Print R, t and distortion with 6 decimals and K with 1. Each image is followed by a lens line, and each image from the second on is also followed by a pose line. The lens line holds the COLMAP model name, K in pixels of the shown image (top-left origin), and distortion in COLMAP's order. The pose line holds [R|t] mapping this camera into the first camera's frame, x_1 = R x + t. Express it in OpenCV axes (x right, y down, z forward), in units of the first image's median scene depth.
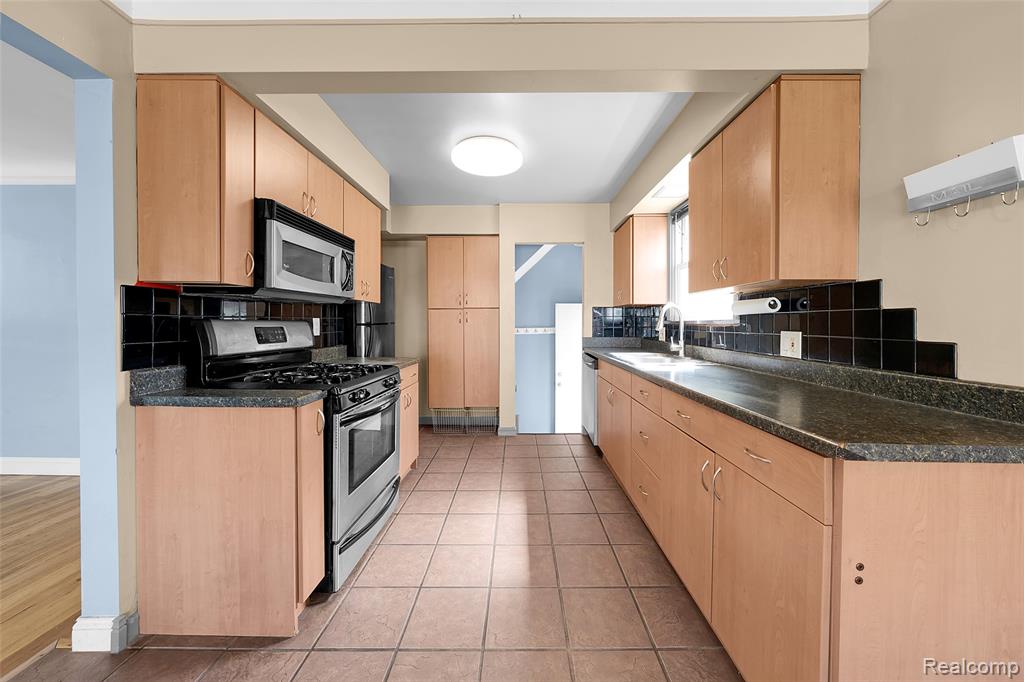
lens RADIAL K [[357.1, 0, 521.7], [0, 357.1, 328.1], [0, 0, 1]] dist [-0.003226, -0.000211]
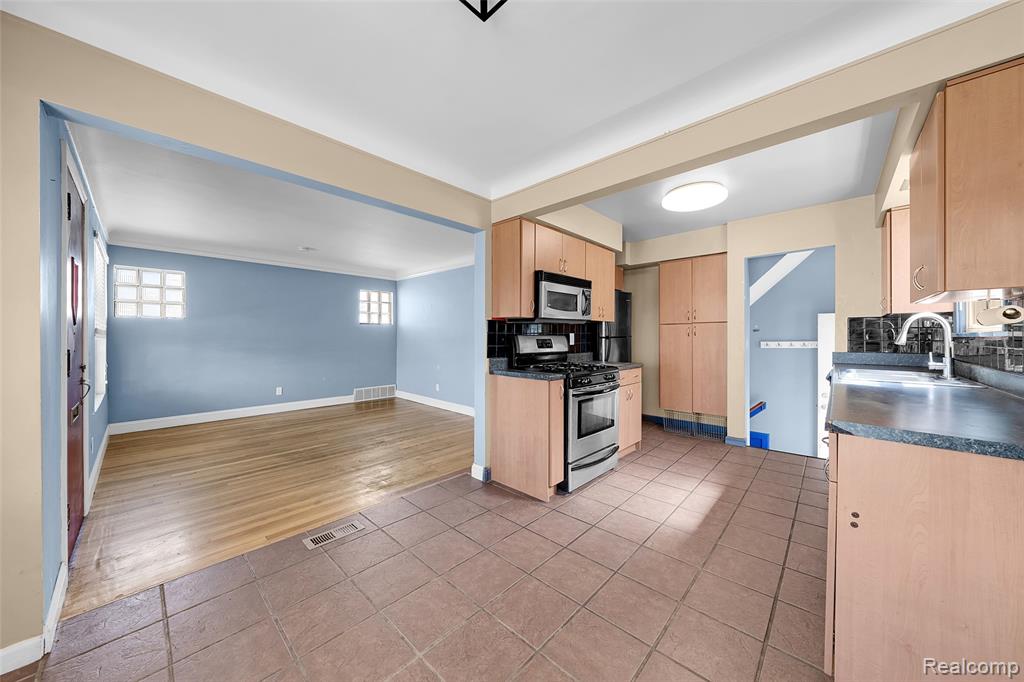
lens RADIAL K [[357.1, 0, 519.0], [0, 357.1, 338.1], [0, 0, 1]] dist [-0.003226, -0.000211]
pose [[0.737412, 0.001419, -0.675441, 0.417247], [-0.007531, 0.999953, -0.006121, 0.004719], [0.675401, 0.009601, 0.737388, -0.401202]]
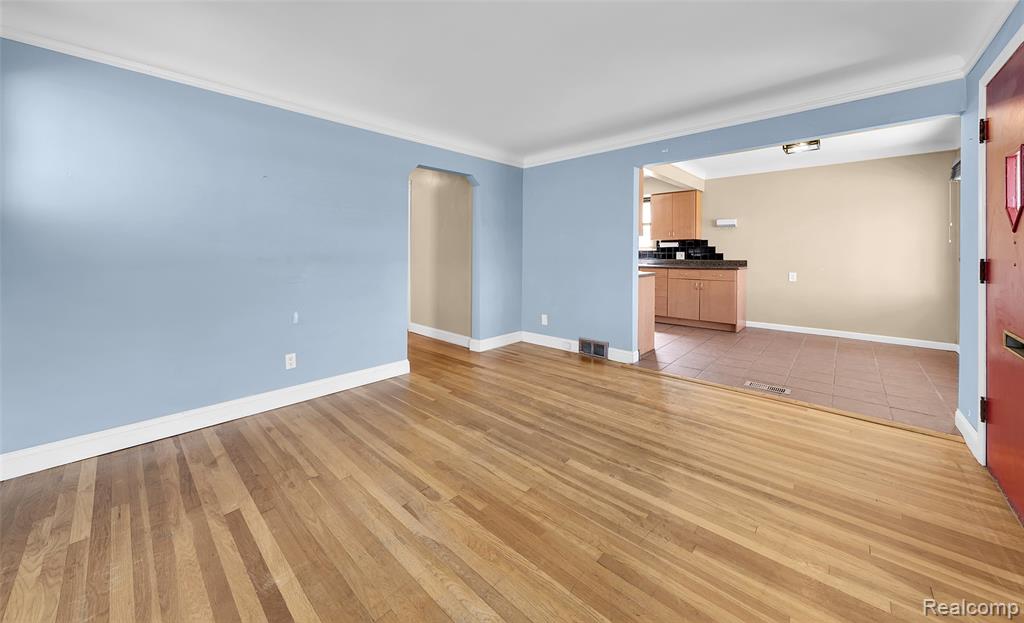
lens RADIAL K [[364.4, 0, 515.2], [0, 364.4, 253.6], [0, 0, 1]] dist [0.003801, 0.000160]
pose [[0.667909, -0.006828, 0.744211, -3.029474], [0.013824, 0.999899, -0.003232, 0.013227], [-0.744114, 0.012447, 0.667936, -0.200286]]
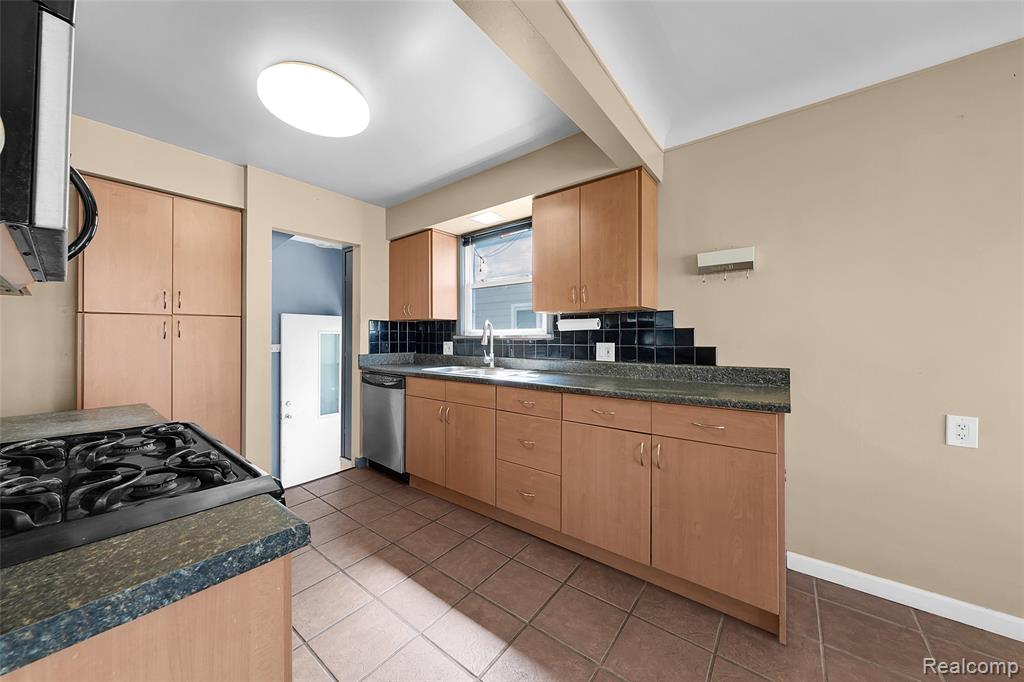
lens RADIAL K [[357.1, 0, 492.8], [0, 357.1, 335.2], [0, 0, 1]] dist [-0.003226, -0.000211]
pose [[0.637978, 0.000757, 0.770054, -0.619932], [0.015603, 0.999782, -0.013910, -0.008189], [-0.769897, 0.020889, 0.637826, 0.434701]]
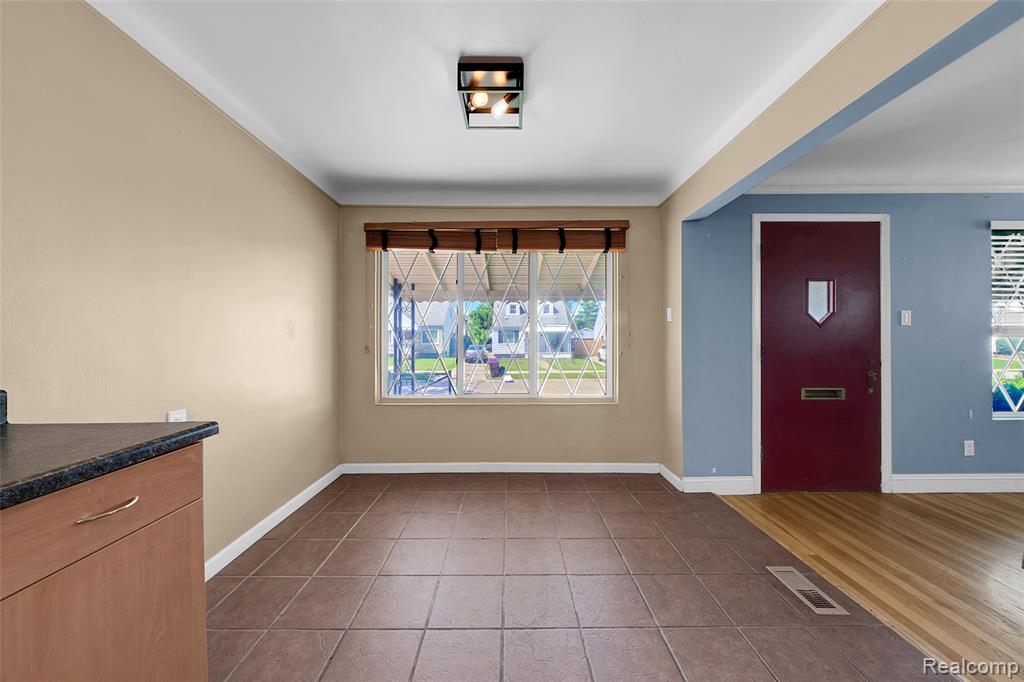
lens RADIAL K [[357.1, 0, 509.7], [0, 357.1, 340.1], [0, 0, 1]] dist [-0.003226, -0.000211]
pose [[-1.000000, -0.000222, -0.000552, -0.090033], [-0.000231, 0.999858, 0.016875, -0.003841], [0.000548, 0.016876, -0.999857, 1.030476]]
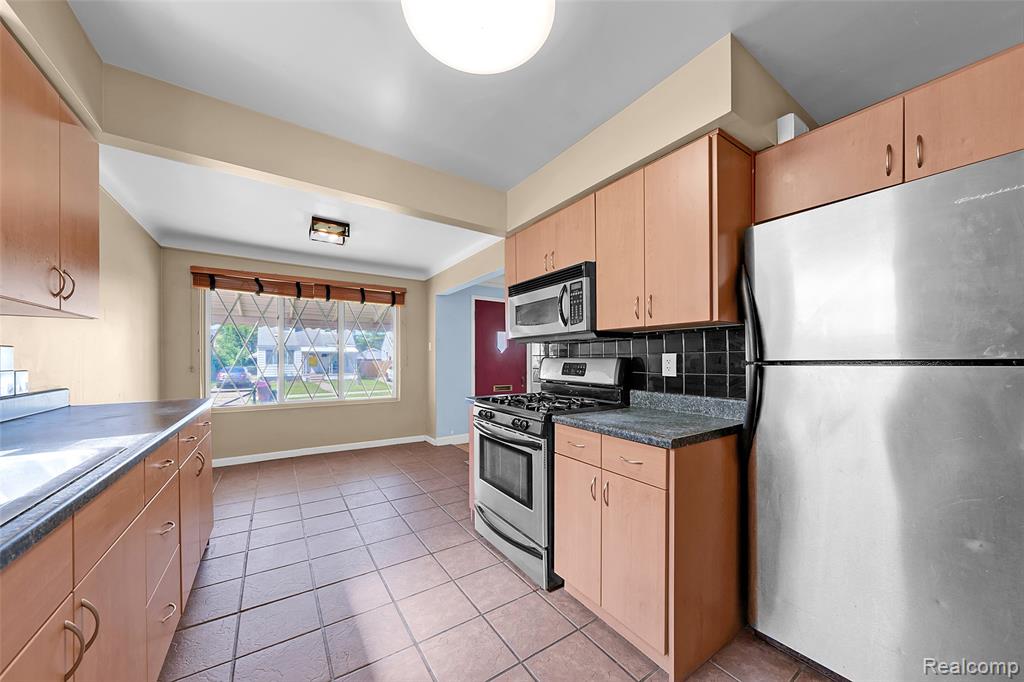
lens RADIAL K [[357.1, 0, 513.6], [0, 357.1, 362.8], [0, 0, 1]] dist [-0.003226, -0.000211]
pose [[-0.832618, 0.003032, -0.553840, 0.192877], [-0.009537, 0.999758, 0.019810, -0.029429], [0.553766, 0.021776, -0.832388, 2.131856]]
